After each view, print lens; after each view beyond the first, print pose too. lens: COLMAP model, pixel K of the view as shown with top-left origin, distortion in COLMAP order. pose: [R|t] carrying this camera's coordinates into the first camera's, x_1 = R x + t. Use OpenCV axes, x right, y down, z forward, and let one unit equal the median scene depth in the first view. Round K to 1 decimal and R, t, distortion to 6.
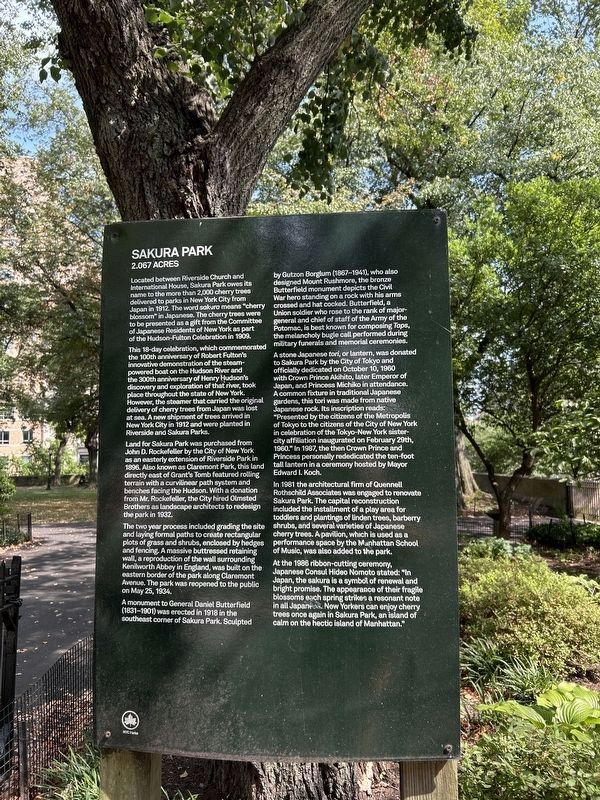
lens RADIAL K [[590.0, 0, 295.0], [0, 590.0, 406.8], [0, 0, 1]] dist [0.144994, -0.012653]
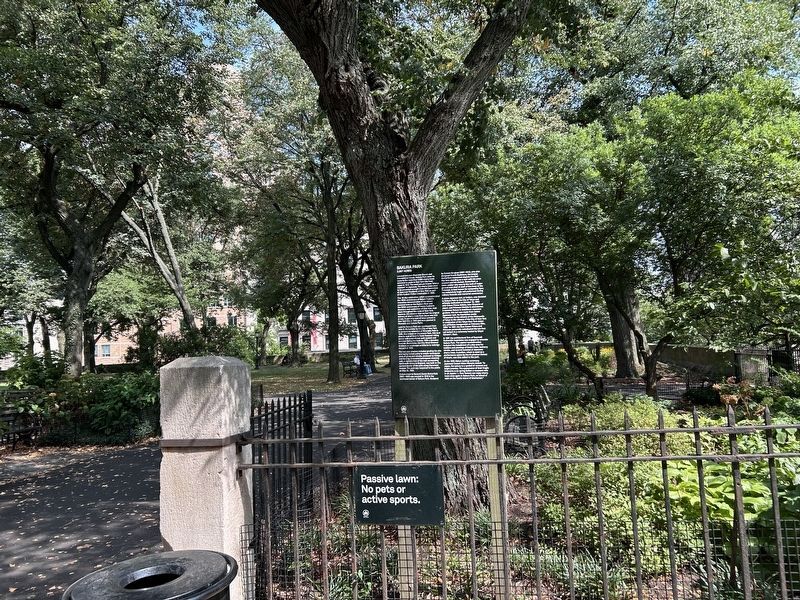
lens RADIAL K [[598.8, 0, 397.3], [0, 598.8, 303.1], [0, 0, 1]] dist [0.002369, -0.000272]
pose [[0.989887, -0.035039, -0.137461, 0.171880], [0.039106, 0.998870, 0.026998, -0.161967], [0.136360, -0.032101, 0.990139, -2.292546]]
